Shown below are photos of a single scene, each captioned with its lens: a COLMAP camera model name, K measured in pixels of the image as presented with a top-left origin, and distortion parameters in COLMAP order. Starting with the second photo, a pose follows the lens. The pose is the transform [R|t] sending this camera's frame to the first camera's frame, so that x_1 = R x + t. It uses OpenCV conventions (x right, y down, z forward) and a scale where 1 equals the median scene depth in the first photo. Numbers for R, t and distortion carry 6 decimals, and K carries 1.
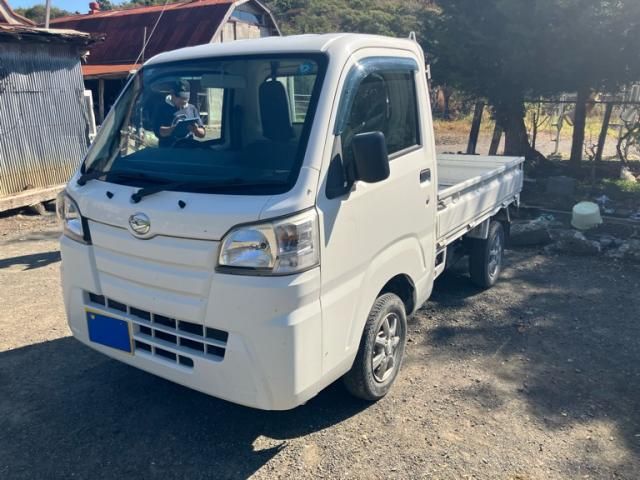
lens RADIAL K [[524.0, 0, 320.0], [0, 524.0, 240.0], [0, 0, 1]] dist [-0.068602, -0.003316]
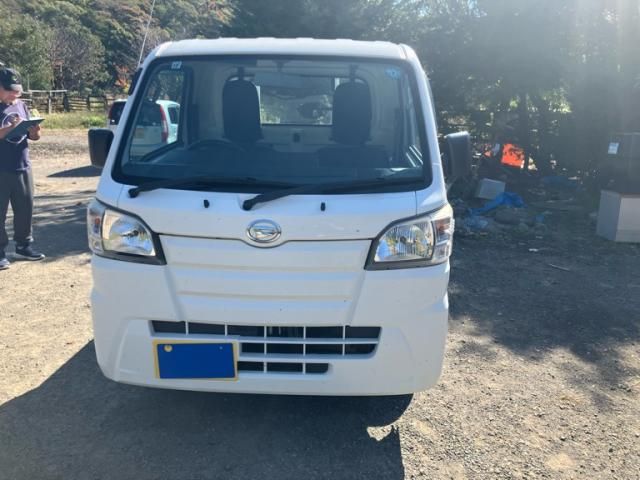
lens RADIAL K [[511.1, 0, 320.0], [0, 511.1, 240.0], [0, 0, 1]] dist [0.001644, -0.001237]
pose [[0.872593, -0.099019, 0.478306, -0.654110], [0.098821, 0.994774, 0.025654, -0.028304], [-0.478346, 0.024881, 0.877819, 0.144860]]
